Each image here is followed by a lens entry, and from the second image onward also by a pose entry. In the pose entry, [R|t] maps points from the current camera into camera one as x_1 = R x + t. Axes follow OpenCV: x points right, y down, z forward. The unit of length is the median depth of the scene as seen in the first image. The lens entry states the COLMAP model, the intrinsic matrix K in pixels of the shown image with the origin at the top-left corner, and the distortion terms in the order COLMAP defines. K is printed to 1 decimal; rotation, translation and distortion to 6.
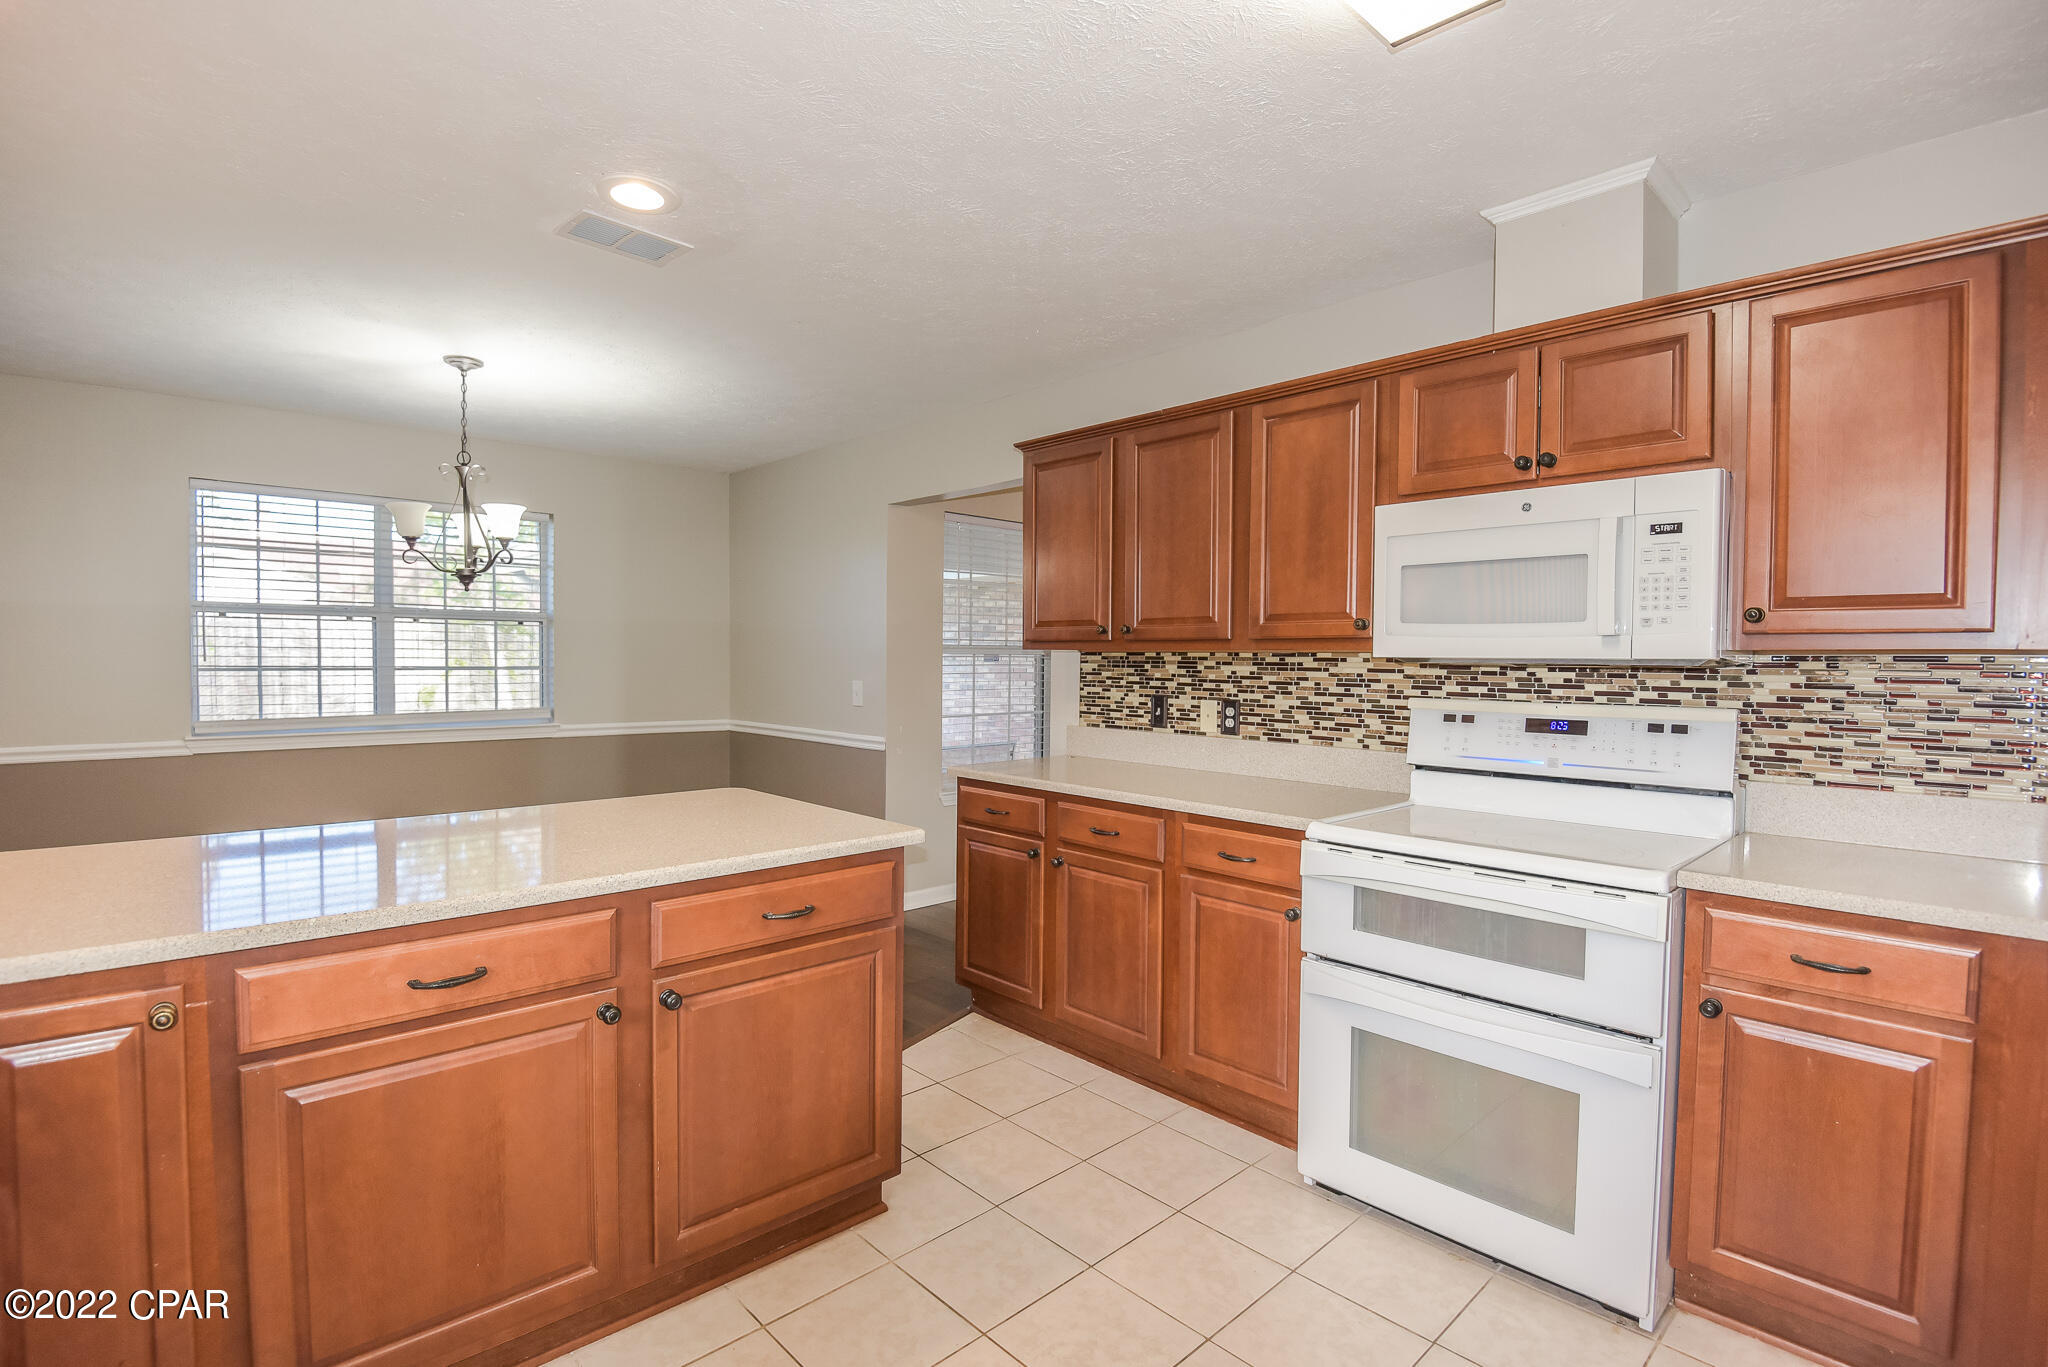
lens RADIAL K [[947.8, 0, 1031.4], [0, 947.8, 689.4], [0, 0, 1]] dist [0.000420, -0.000363]
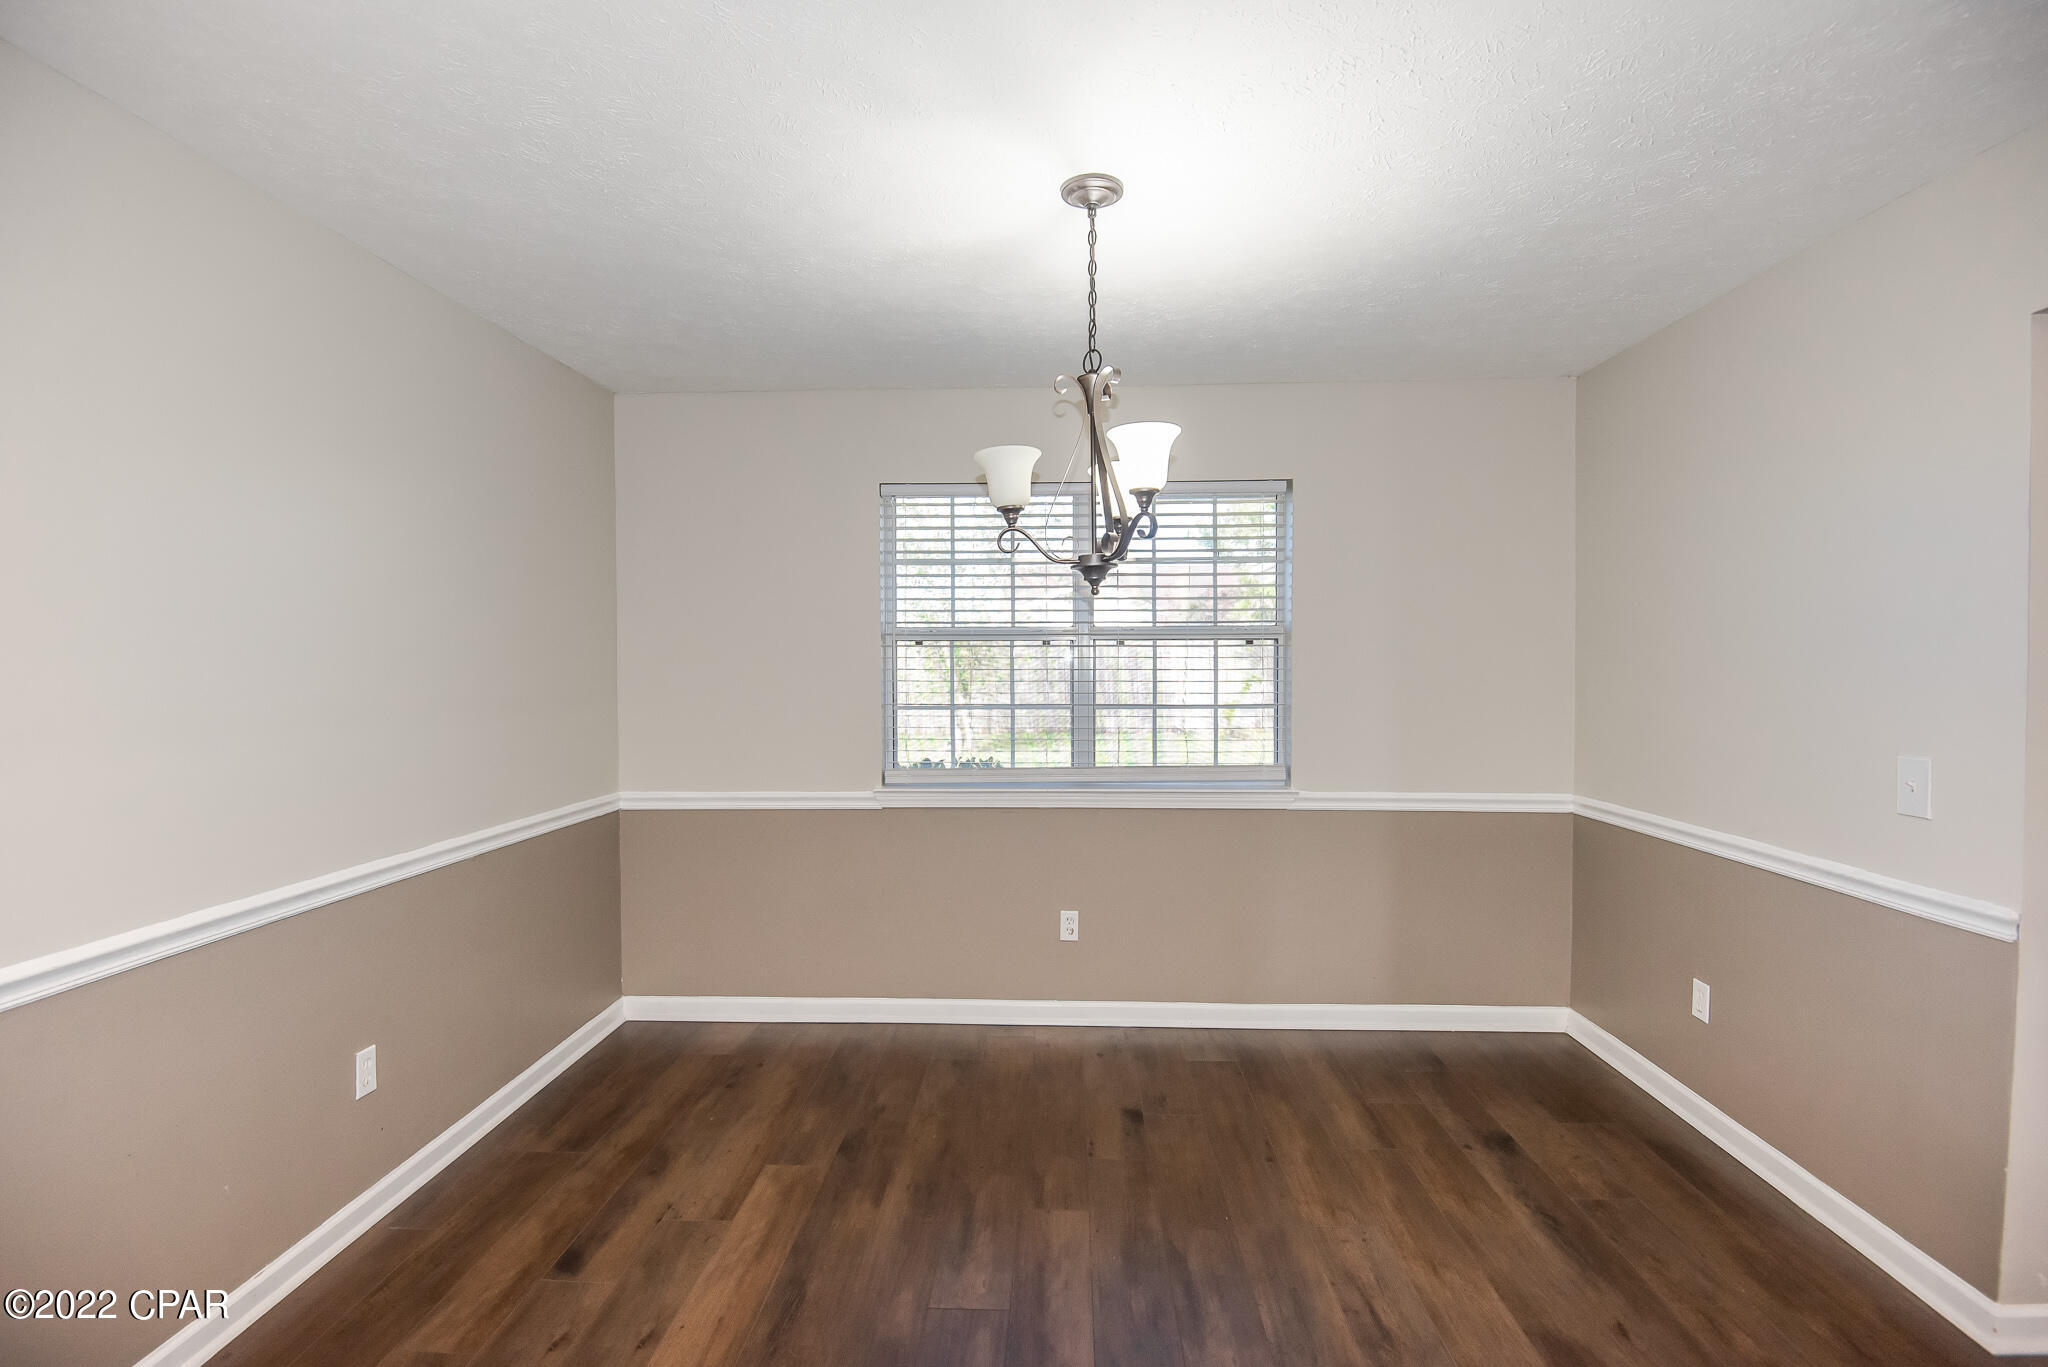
lens RADIAL K [[947.8, 0, 1031.4], [0, 947.8, 689.4], [0, 0, 1]] dist [0.000420, -0.000363]
pose [[0.692542, 0.009509, -0.721315, -0.178461], [-0.017579, 0.999839, -0.003697, -0.036879], [0.721164, 0.015241, 0.692597, 0.494847]]
